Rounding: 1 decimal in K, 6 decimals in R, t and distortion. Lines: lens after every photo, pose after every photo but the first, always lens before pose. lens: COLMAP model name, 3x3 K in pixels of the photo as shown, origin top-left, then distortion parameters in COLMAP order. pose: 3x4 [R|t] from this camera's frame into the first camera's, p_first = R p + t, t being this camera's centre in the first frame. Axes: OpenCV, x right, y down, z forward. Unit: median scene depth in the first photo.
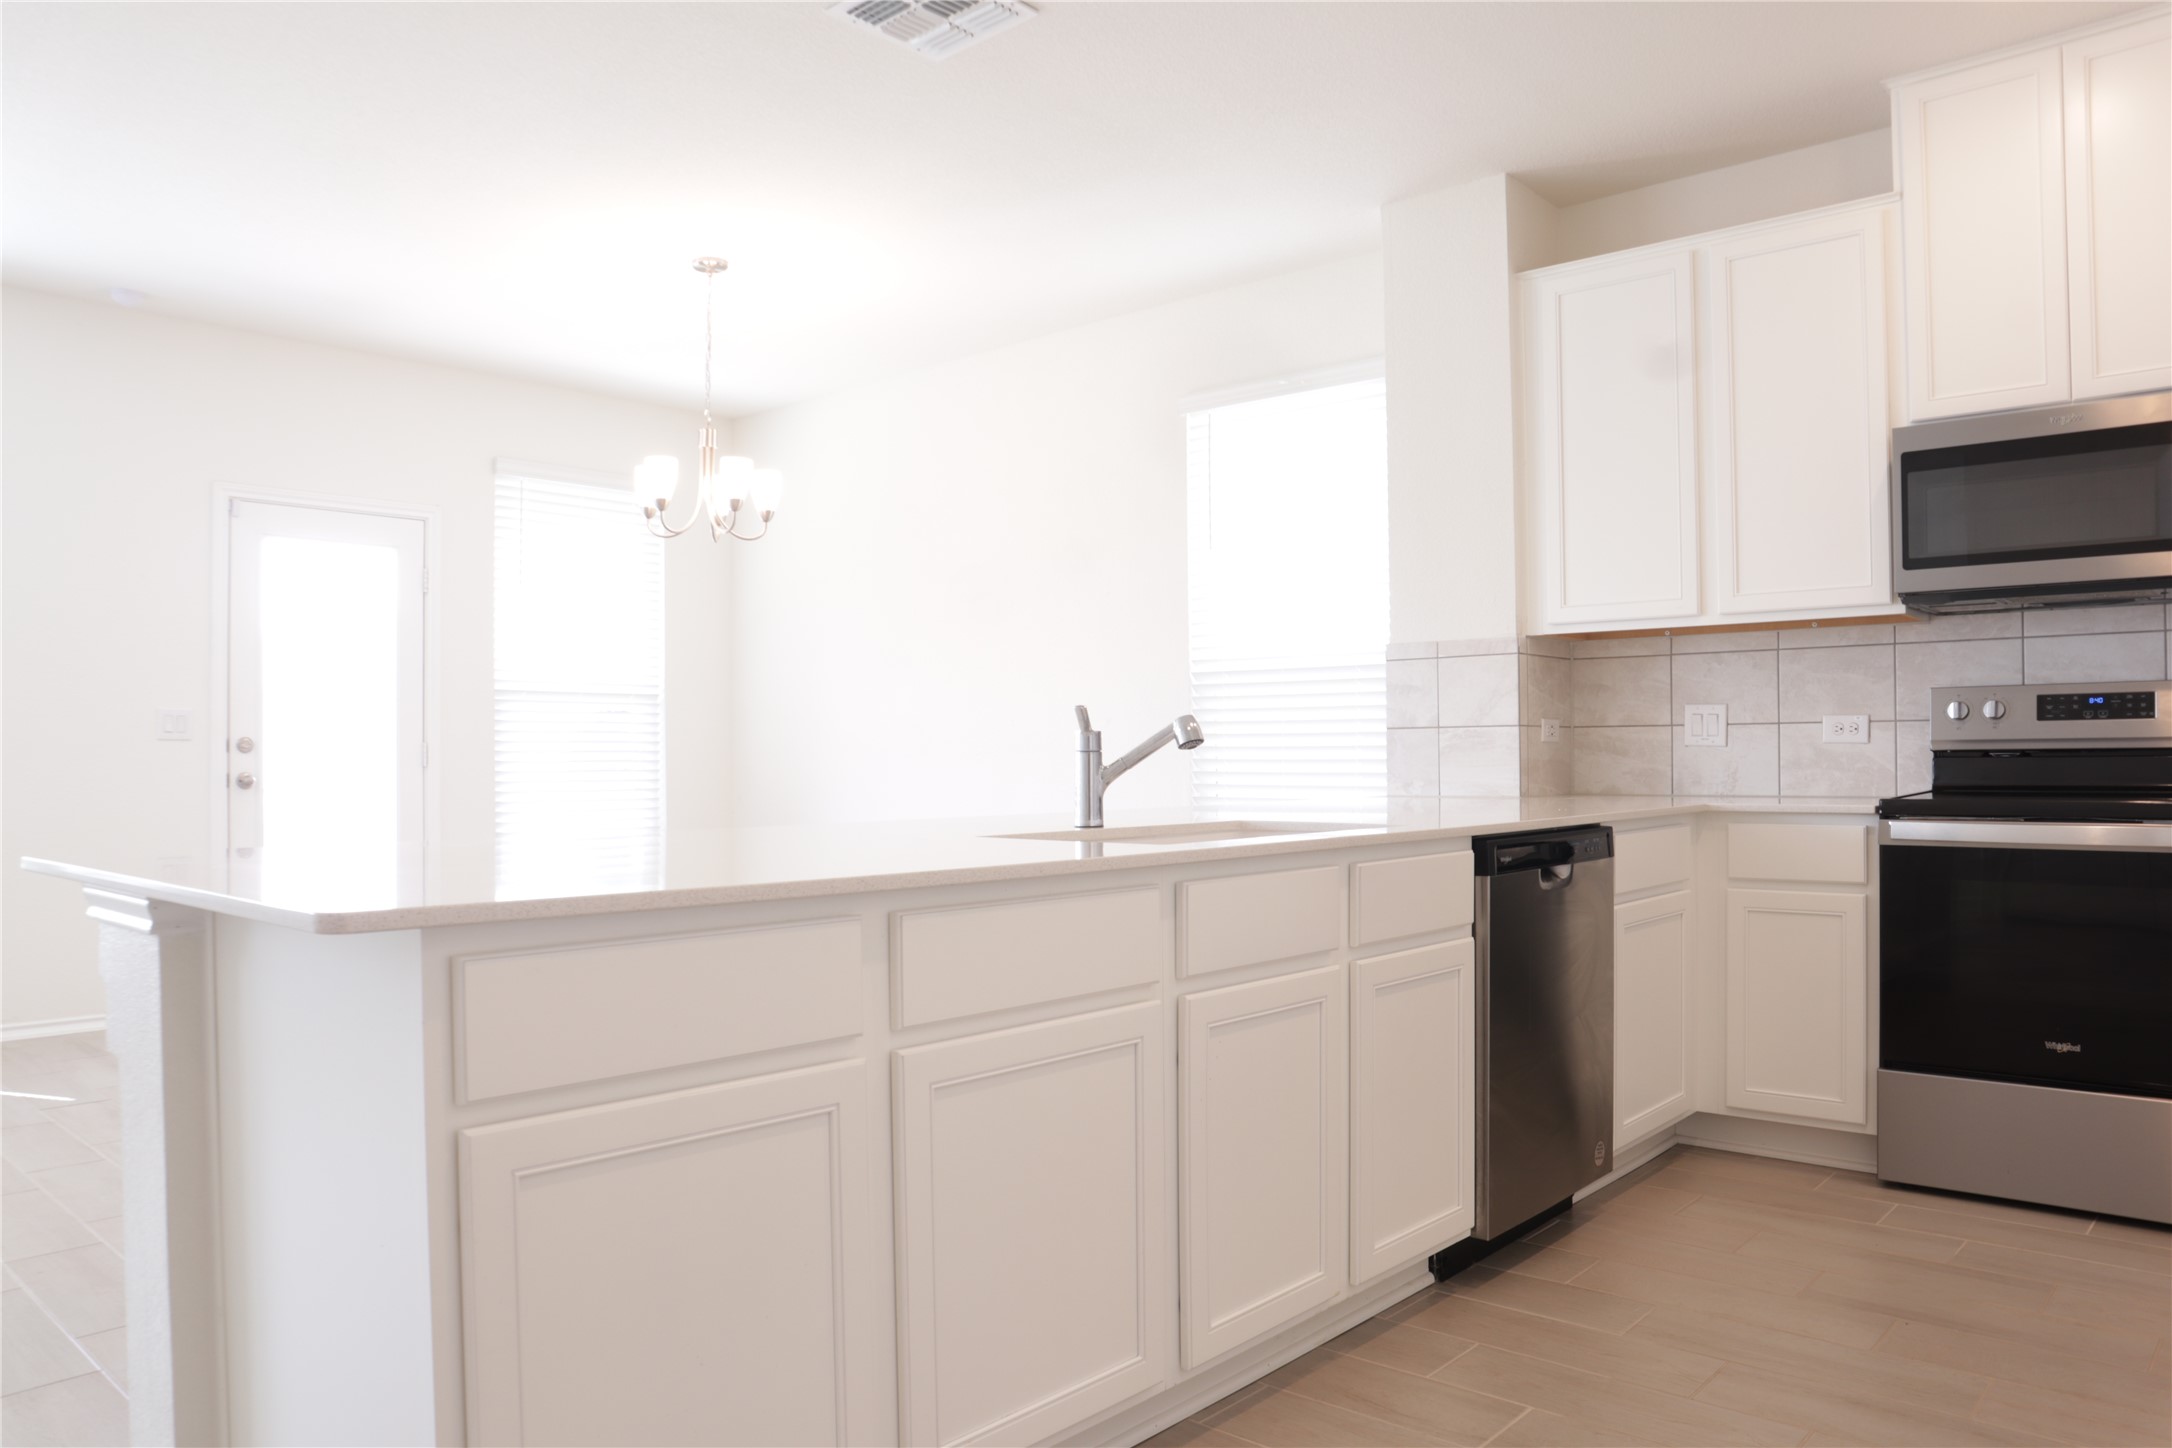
lens RADIAL K [[1510.9, 0, 1076.5], [0, 1510.9, 747.5], [0, 0, 1]] dist [-0.126673, 0.083228]
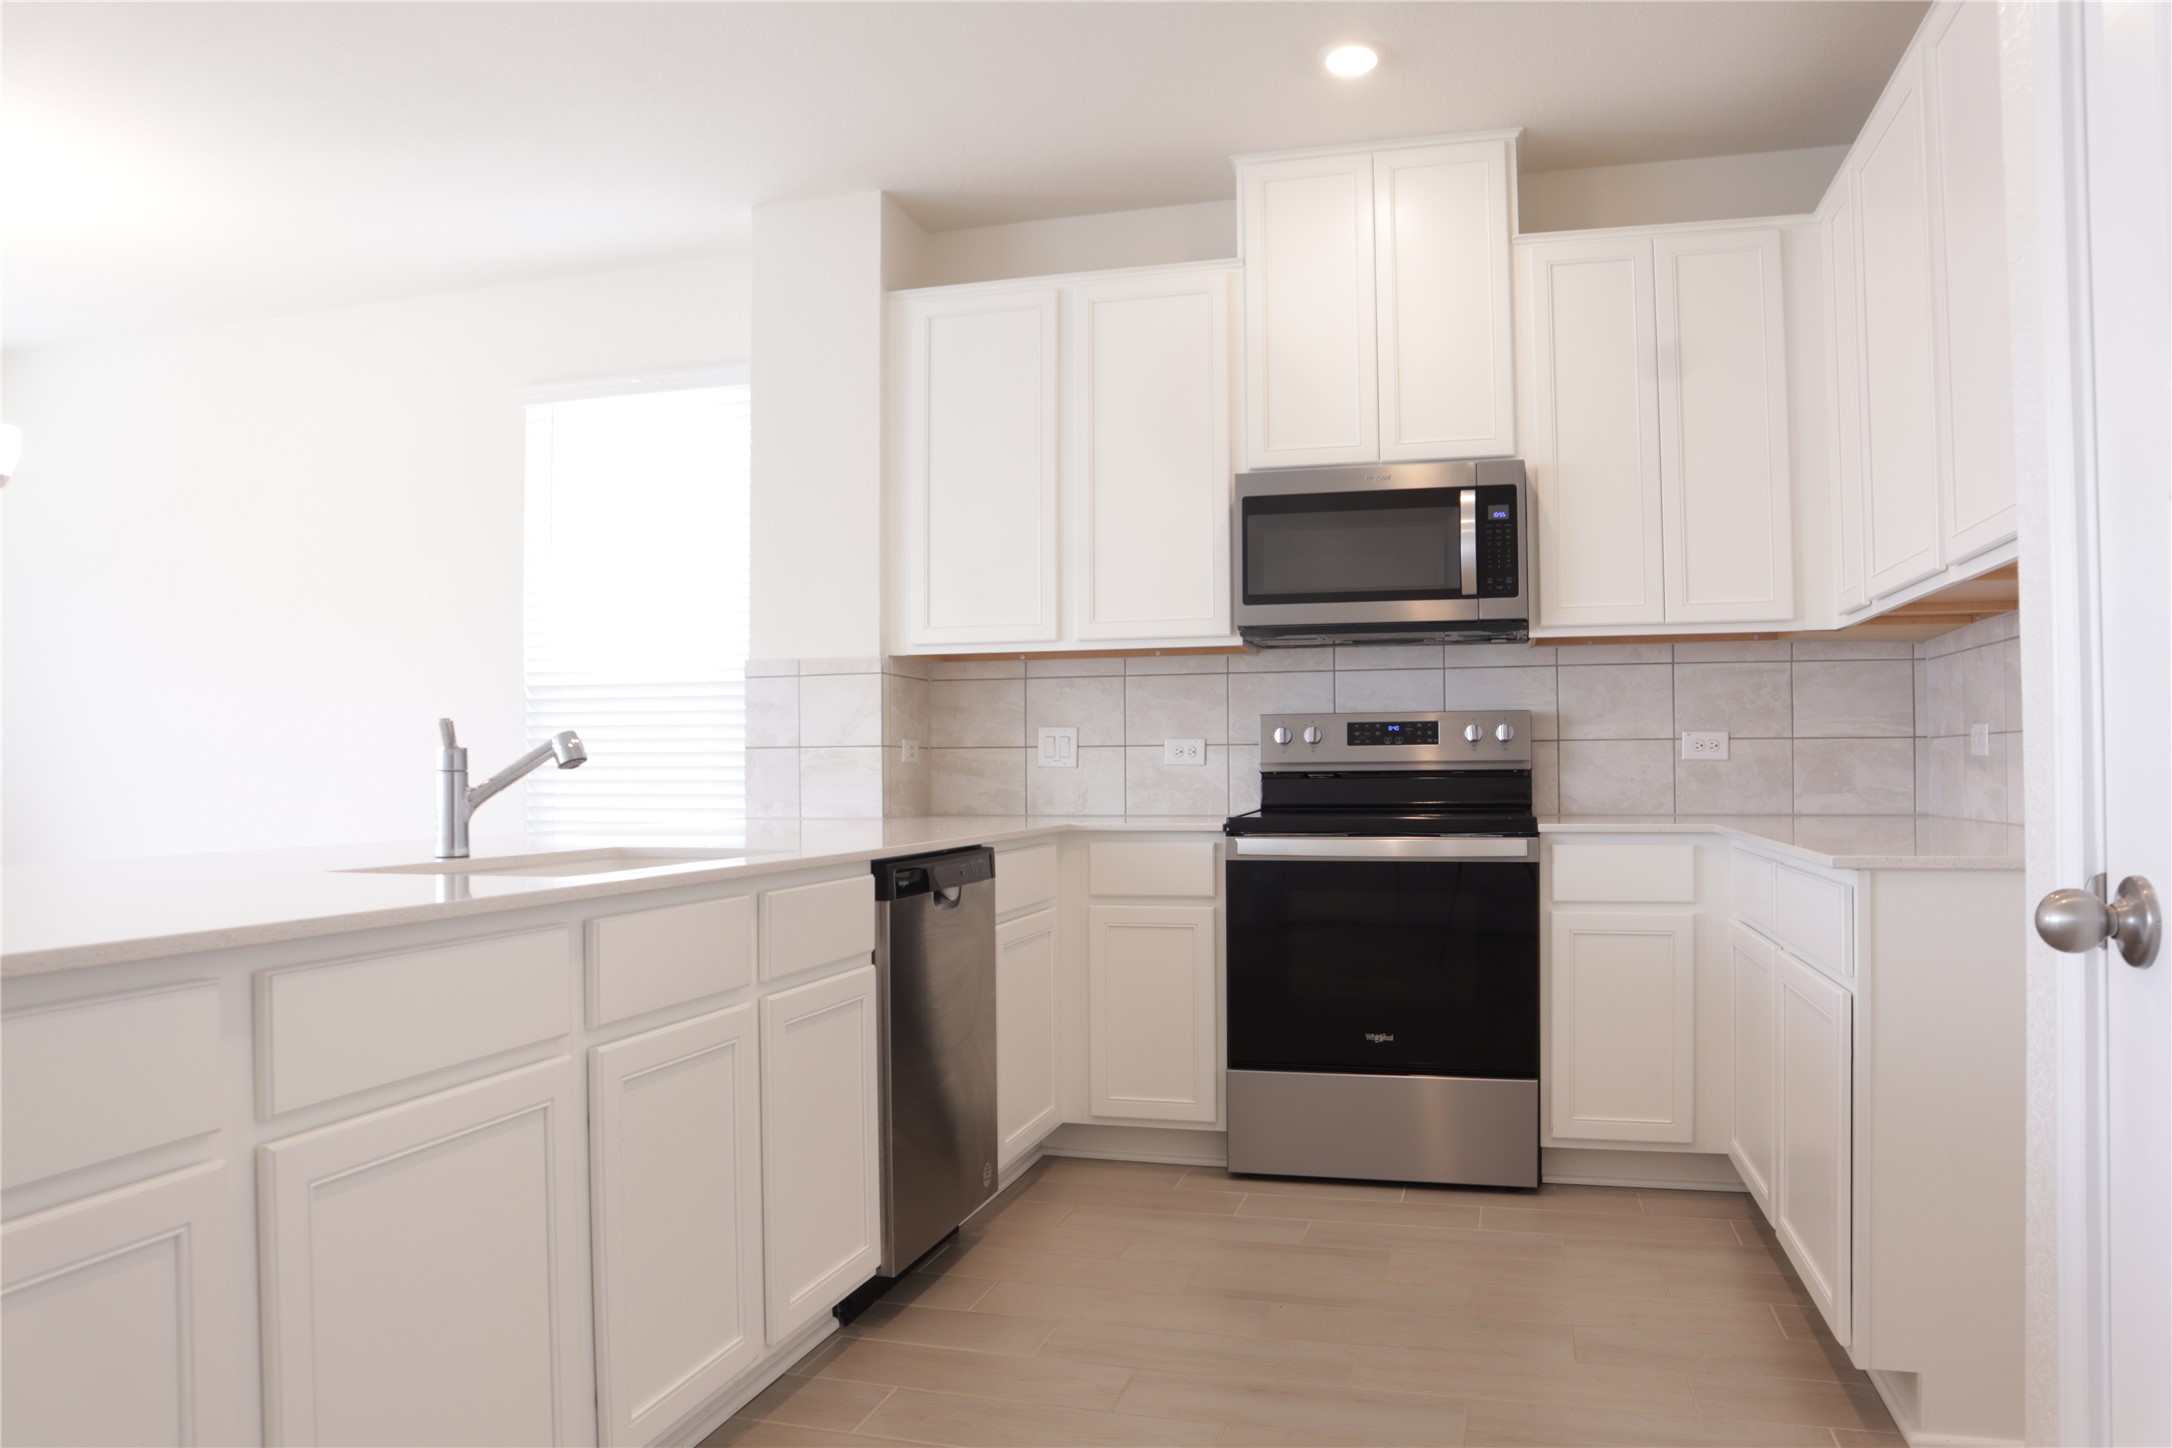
lens RADIAL K [[1510.9, 0, 1073.3], [0, 1510.9, 750.1], [0, 0, 1]] dist [-0.126673, 0.083228]
pose [[0.897341, 0.008459, 0.441256, -0.034843], [-0.003272, 0.999916, -0.012514, 0.000130], [-0.441325, 0.009786, 0.897294, 0.051530]]
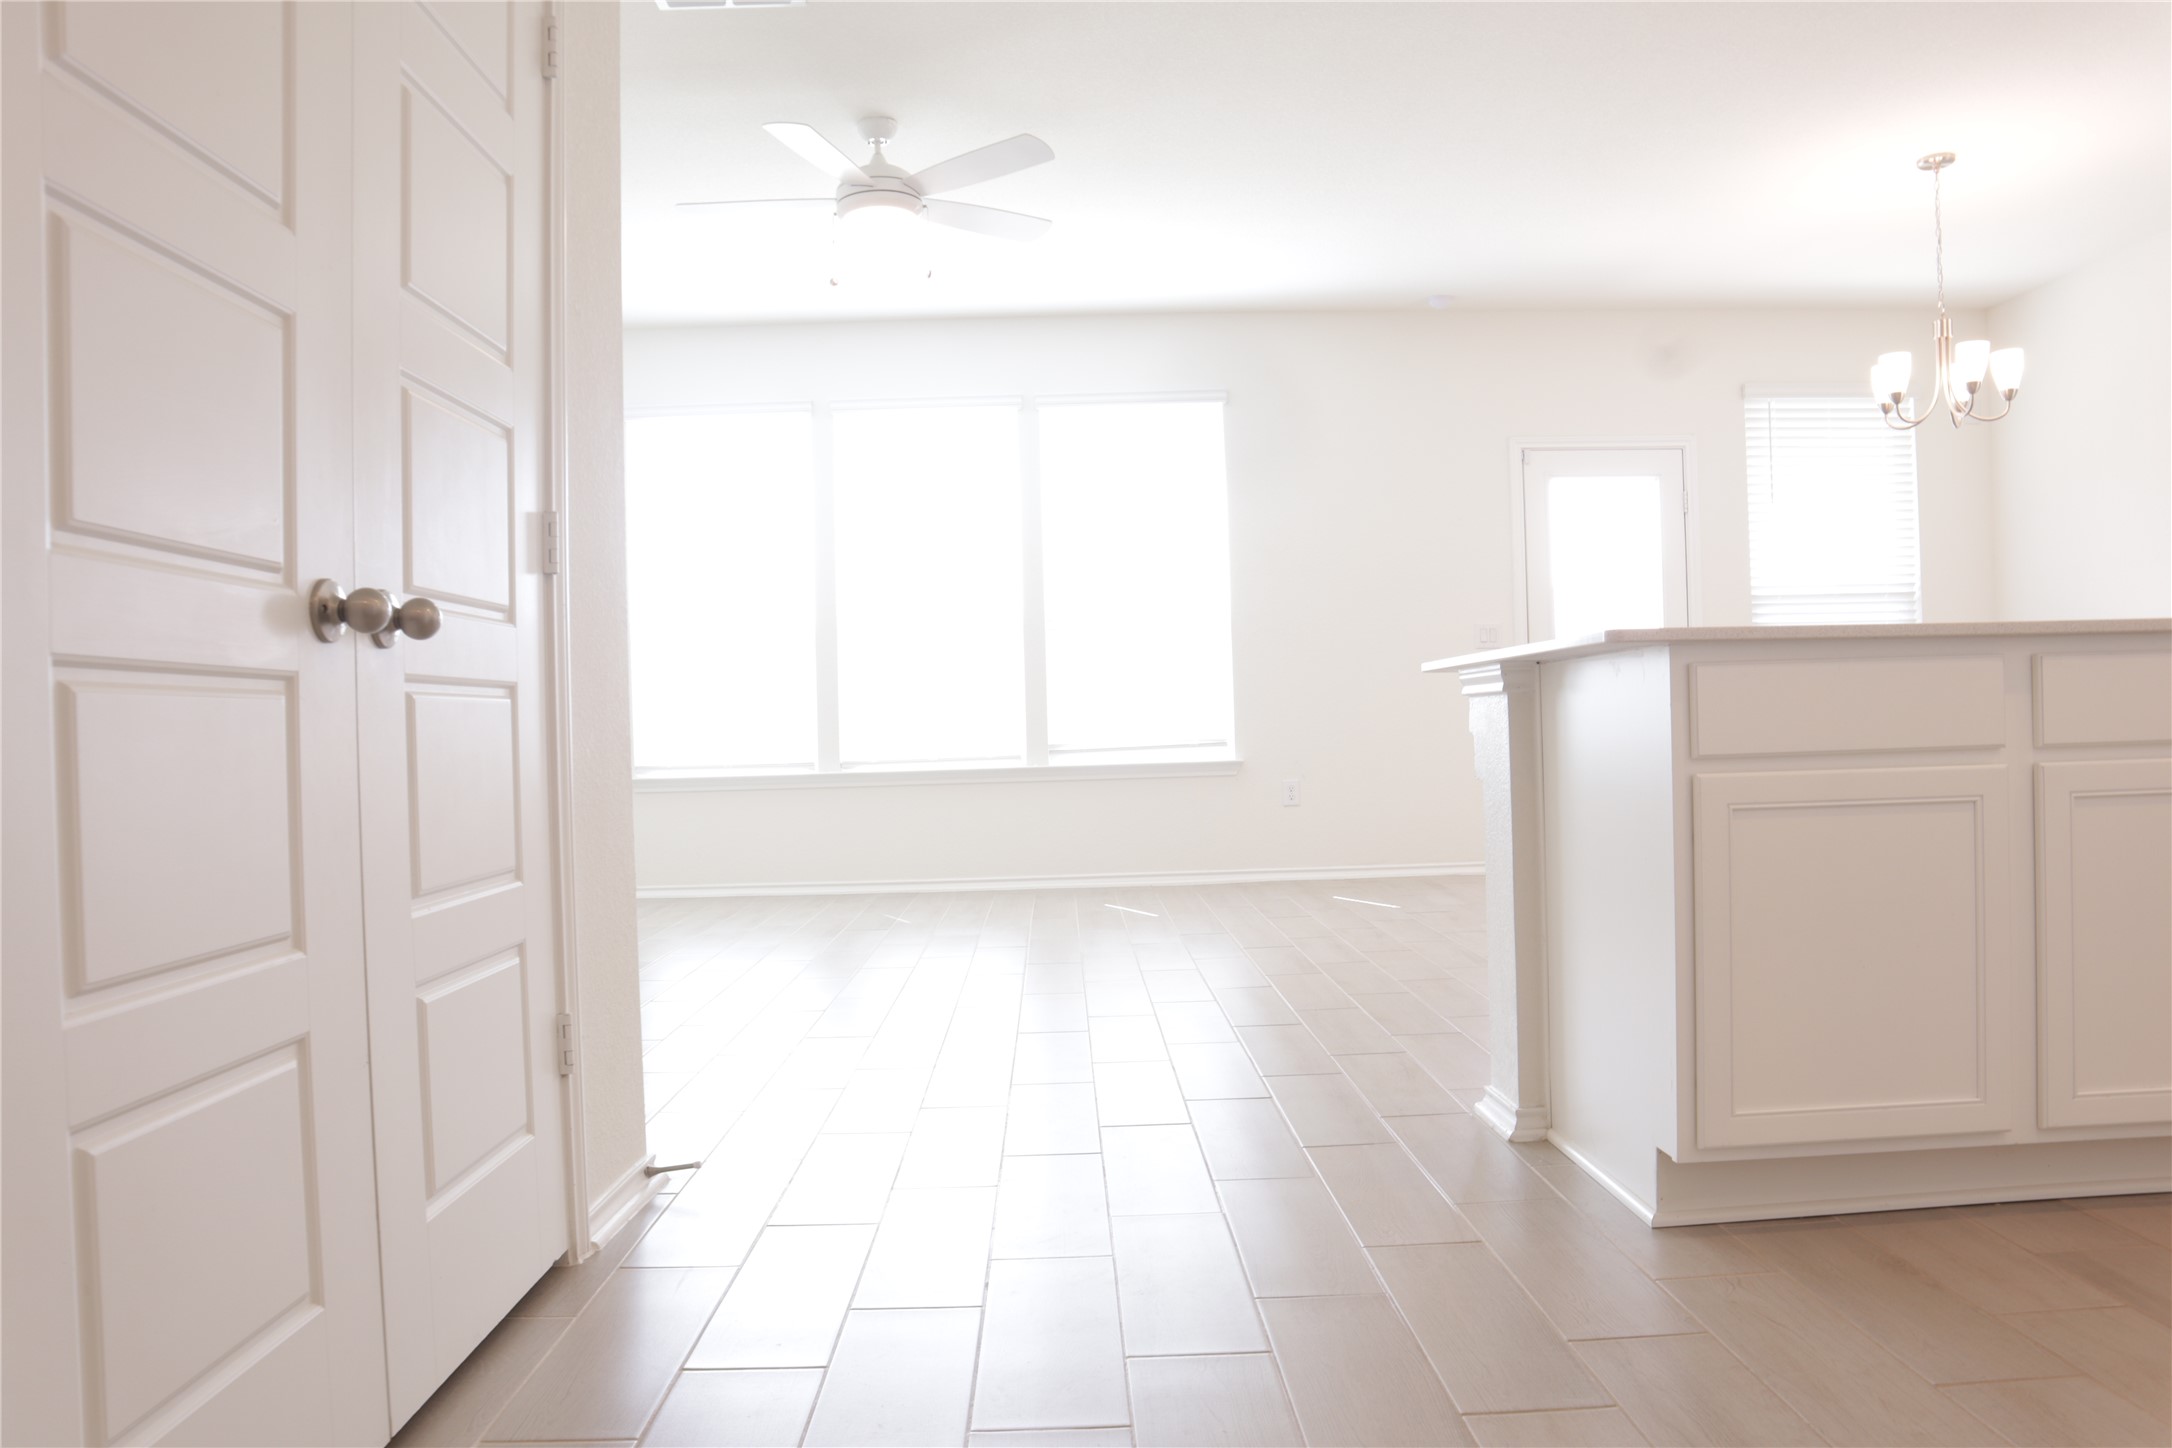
lens RADIAL K [[1510.9, 0, 1080.0], [0, 1510.9, 745.7], [0, 0, 1]] dist [-0.126673, 0.083228]
pose [[0.687887, -0.008570, -0.725768, 0.095916], [0.030842, 0.999372, 0.017432, 0.063508], [0.725163, -0.034375, 0.687719, -0.193399]]
